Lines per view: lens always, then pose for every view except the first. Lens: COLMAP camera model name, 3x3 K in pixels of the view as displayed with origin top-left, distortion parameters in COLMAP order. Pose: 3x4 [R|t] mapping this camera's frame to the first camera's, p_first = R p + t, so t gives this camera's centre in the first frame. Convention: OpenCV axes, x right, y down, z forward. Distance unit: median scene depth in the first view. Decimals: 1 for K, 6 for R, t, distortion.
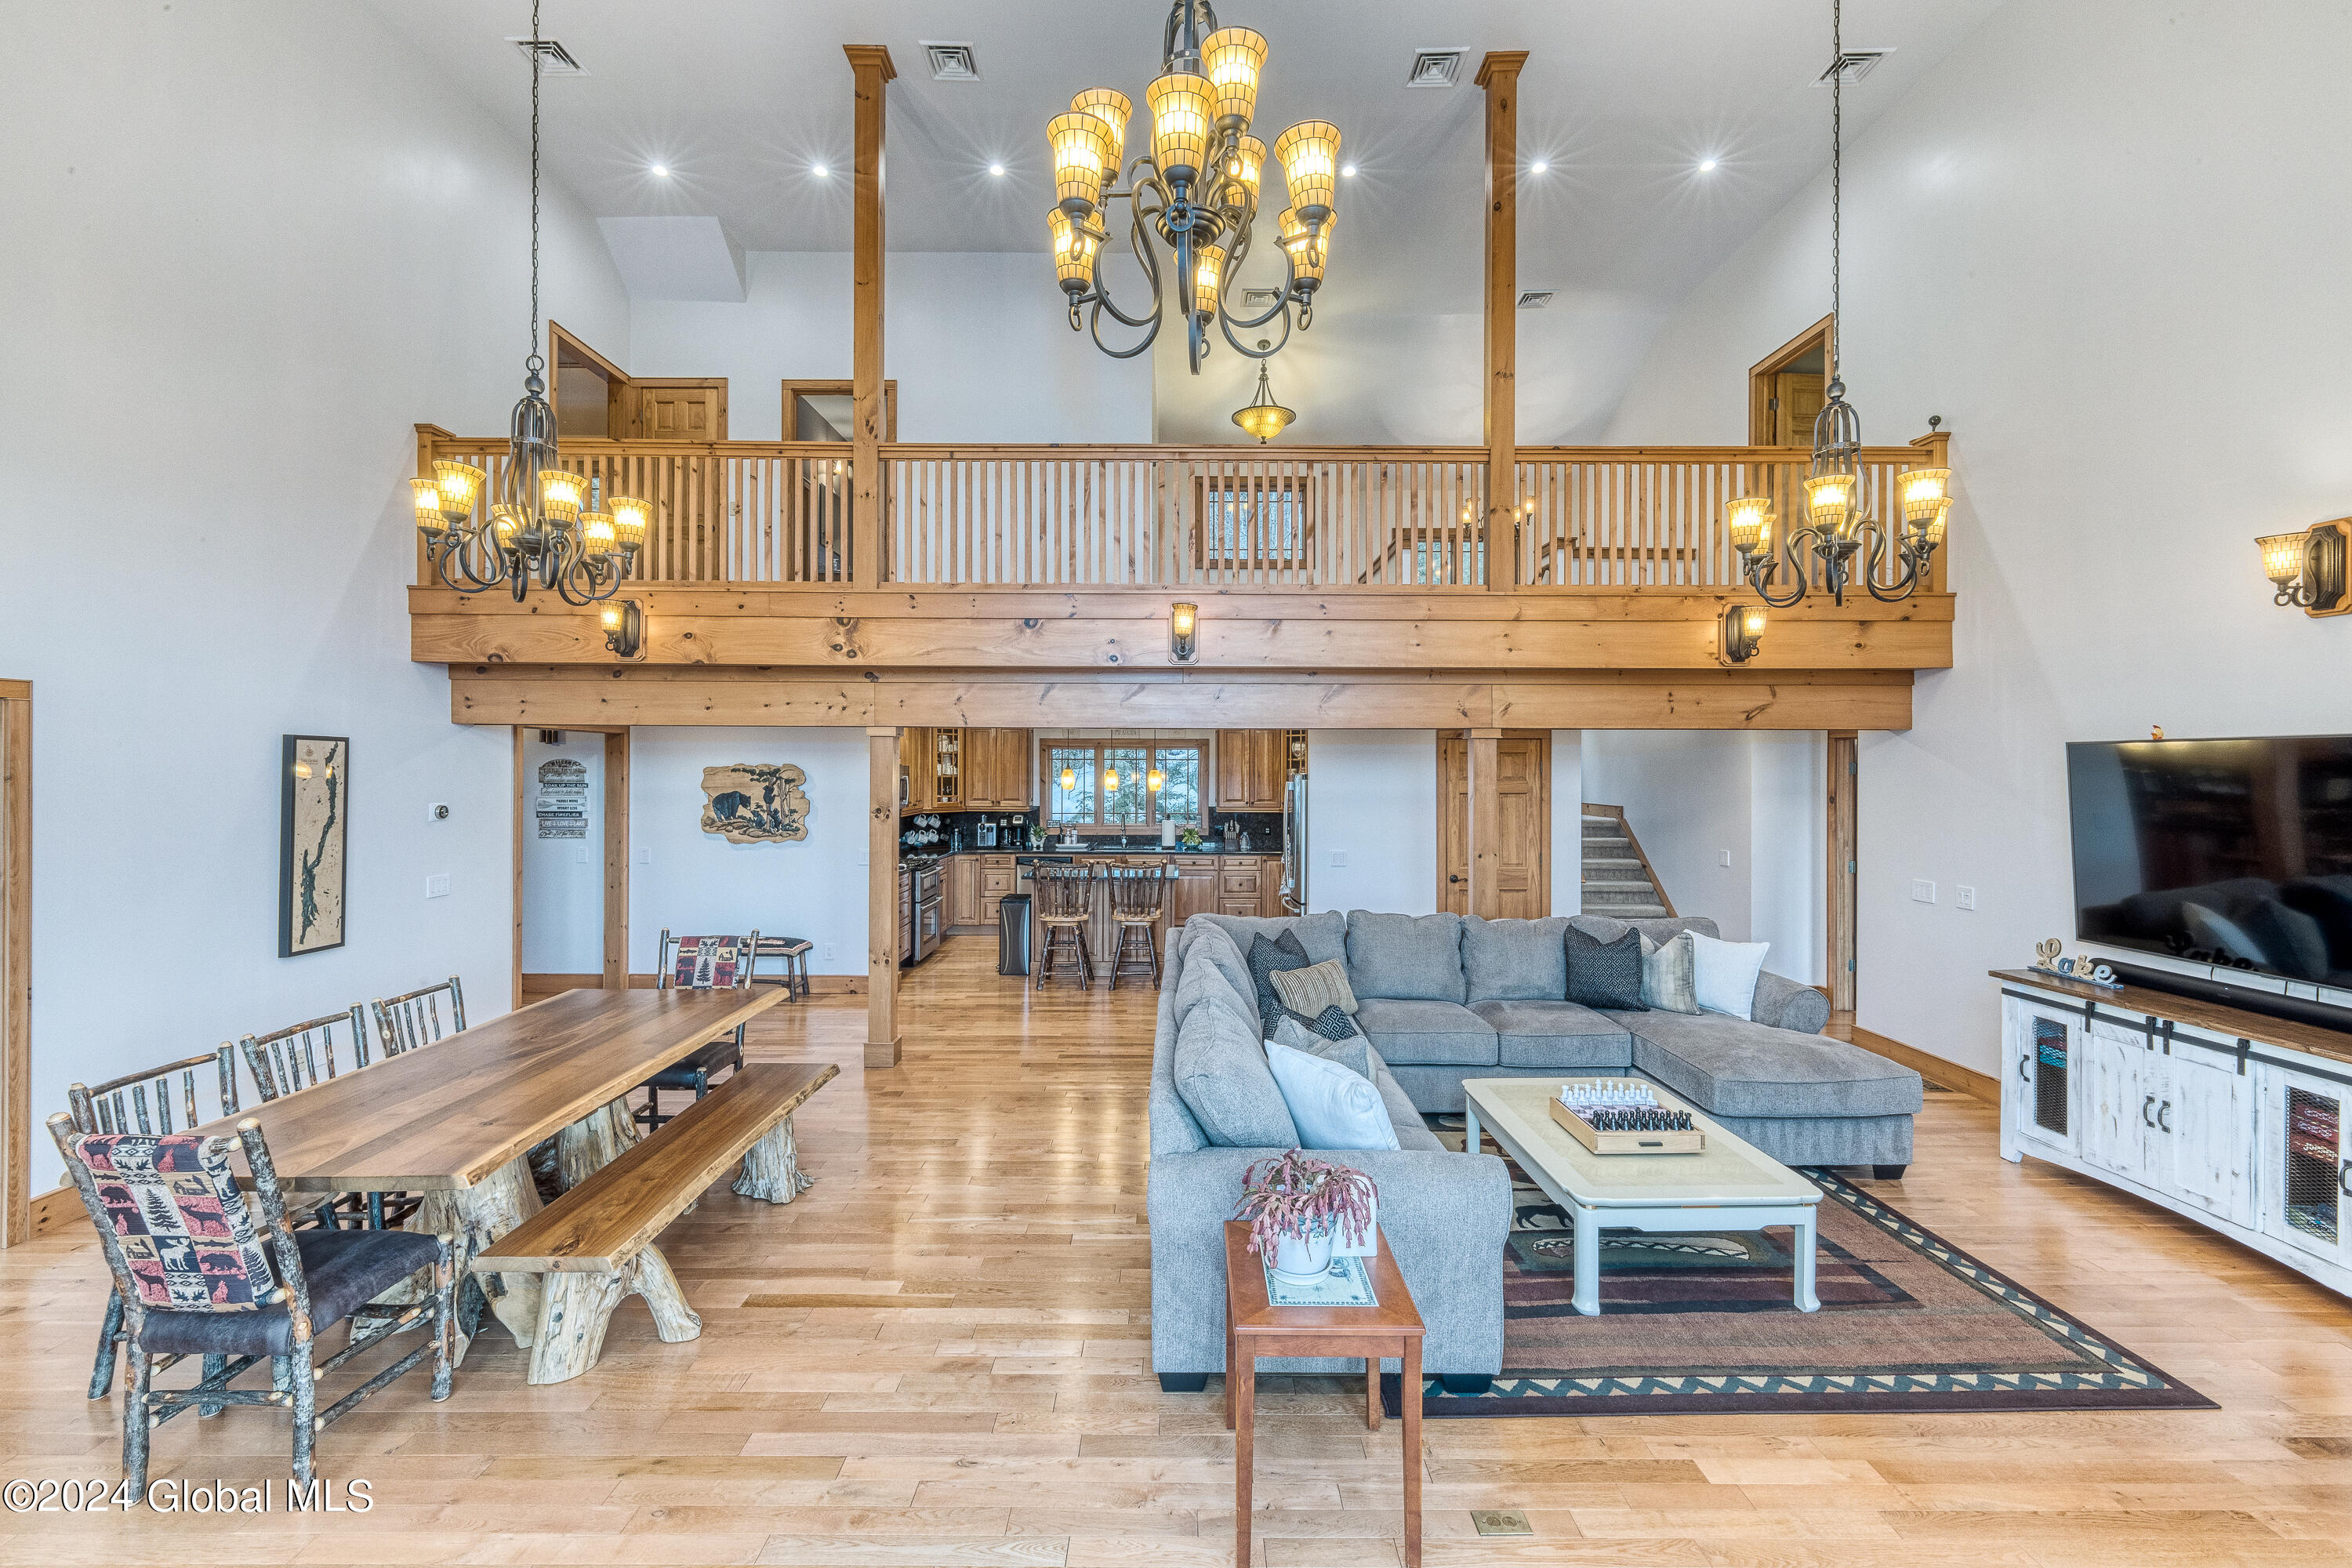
lens RADIAL K [[1001.4, 0, 1168.5], [0, 1001.4, 762.5], [0, 0, 1]] dist [-0.000123, 0.000045]
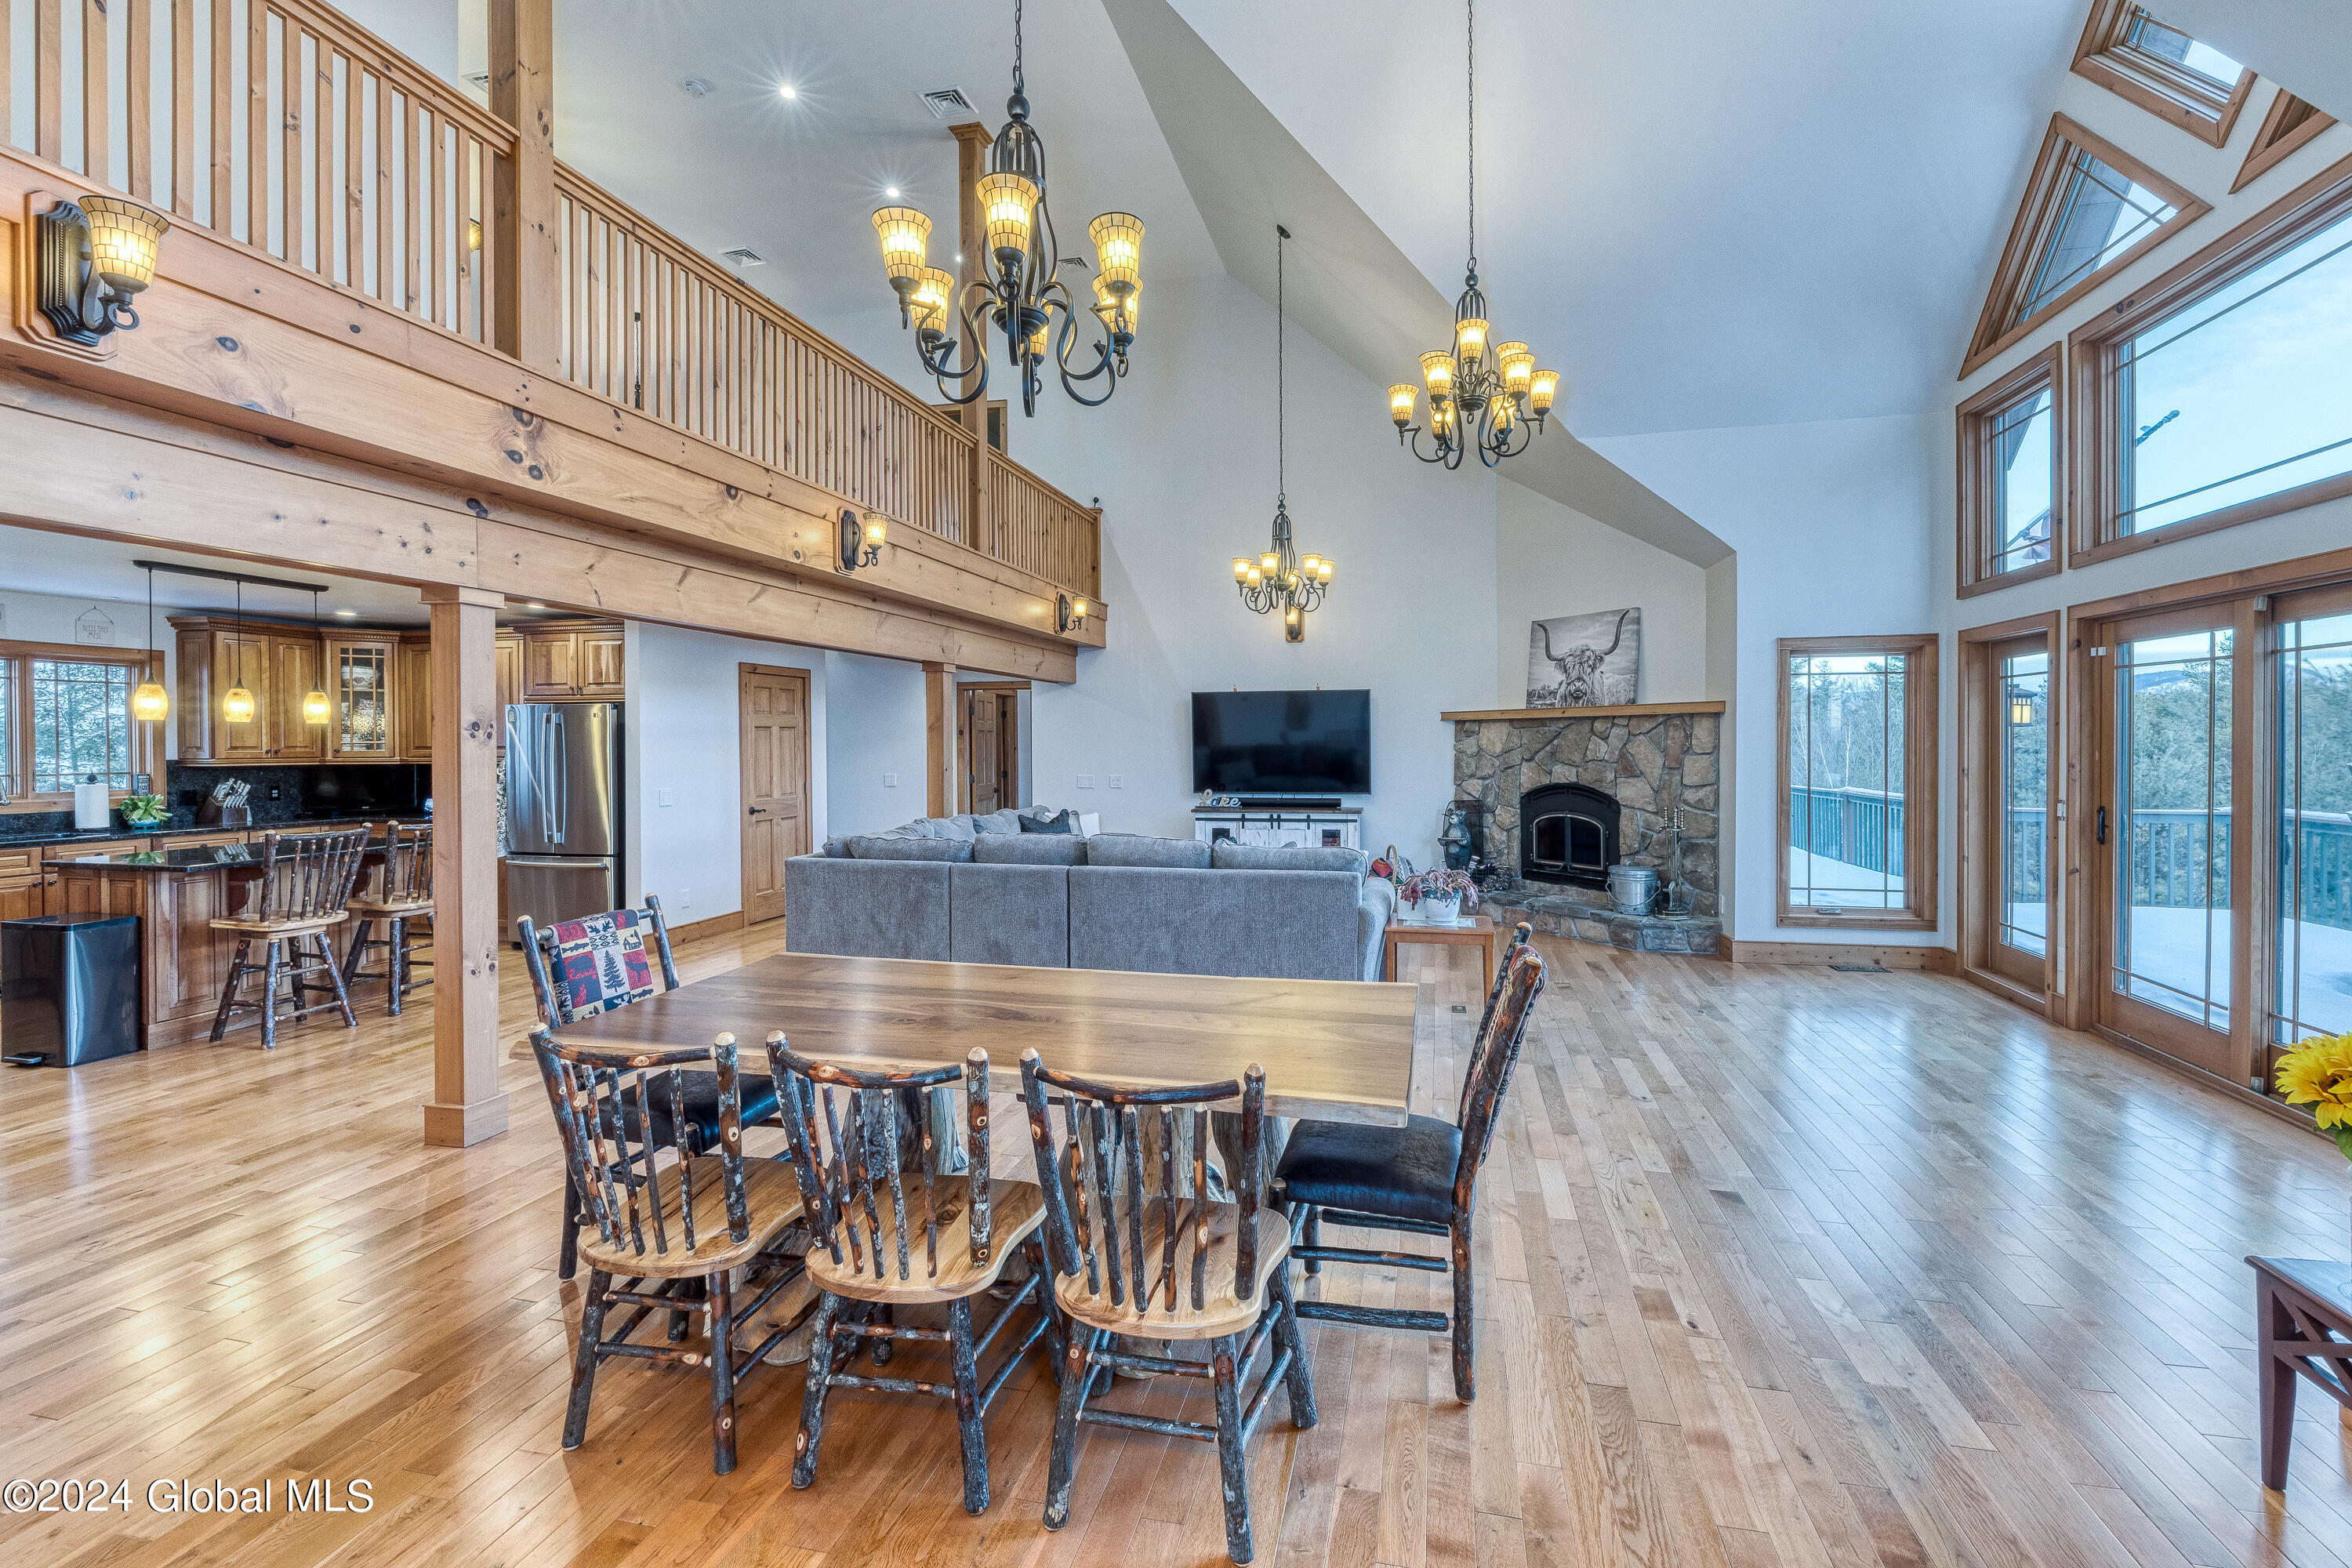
lens RADIAL K [[987.6, 0, 1233.8], [0, 987.6, 743.6], [0, 0, 1]] dist [-0.001646, 0.000135]
pose [[0.208150, -0.006271, 0.978077, -0.446261], [-0.000387, 0.999979, 0.006494, 0.031051], [-0.978097, -0.001730, 0.208143, 0.236206]]
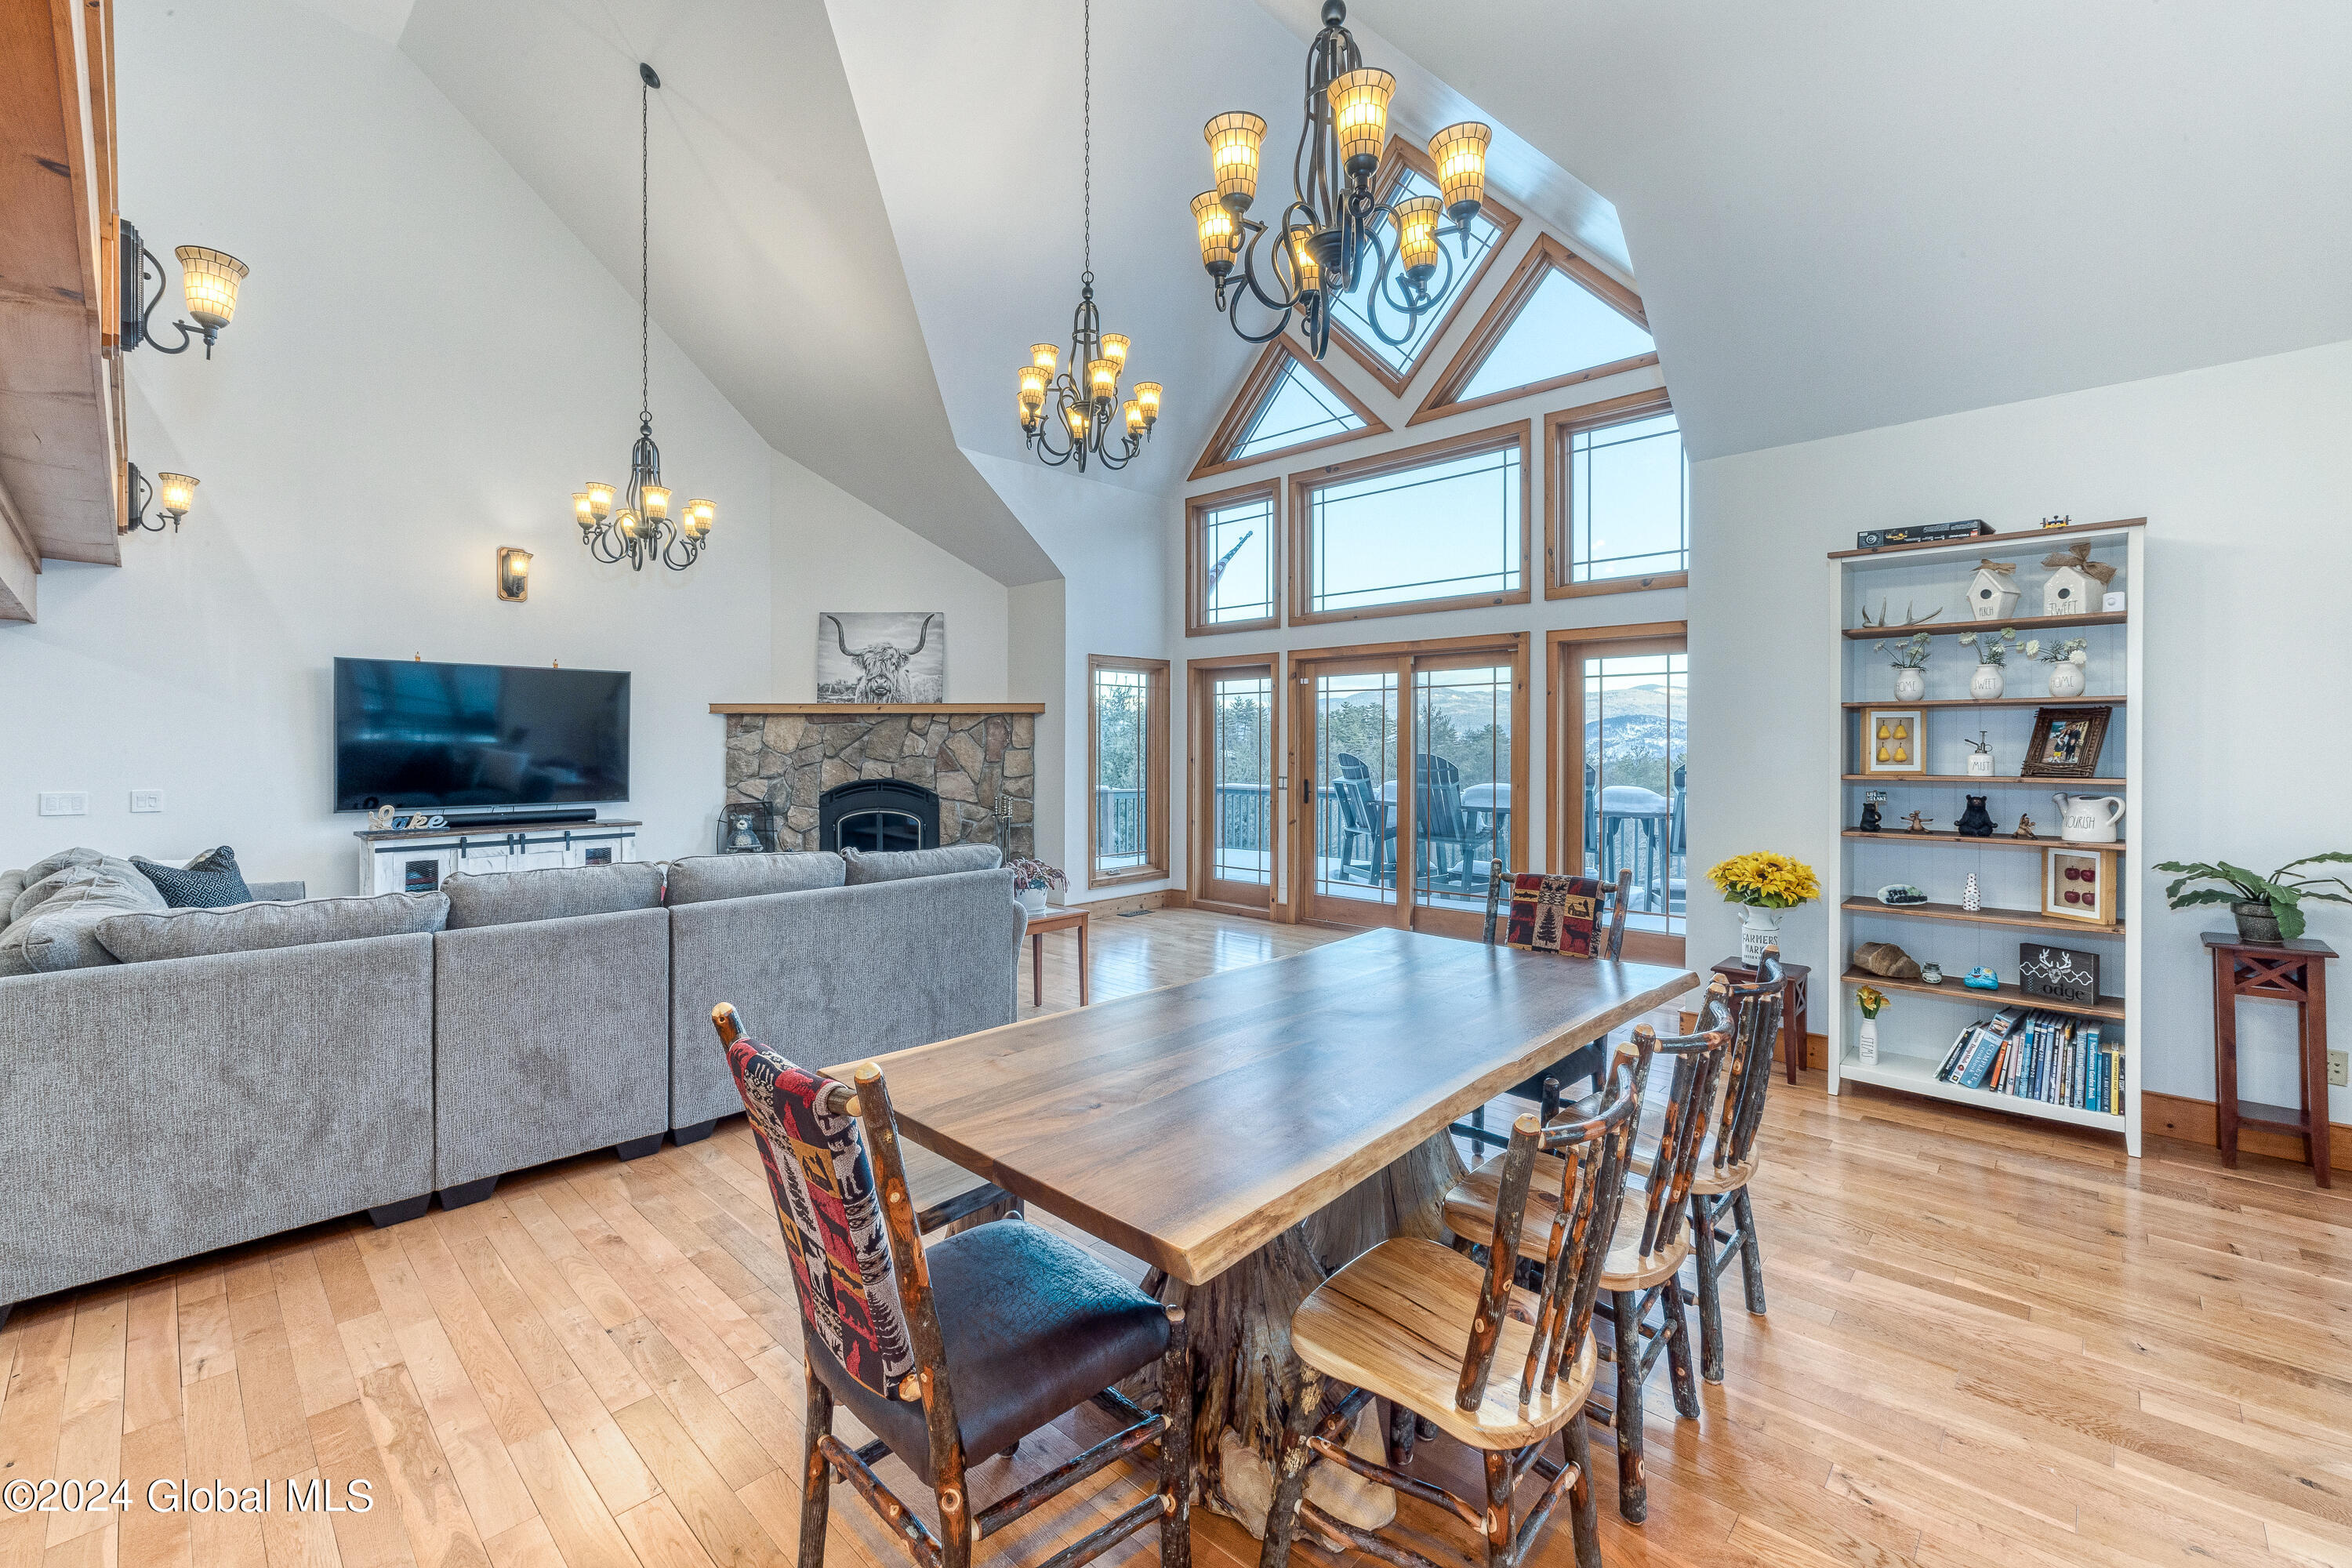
lens RADIAL K [[987.4, 0, 1178.1], [0, 987.4, 741.6], [0, 0, 1]] dist [-0.000986, 0.000056]
pose [[-0.728874, -0.000185, 0.684648, -0.337958], [-0.005676, 0.999967, -0.005773, 0.040292], [-0.684625, -0.008094, -0.728851, 0.537917]]
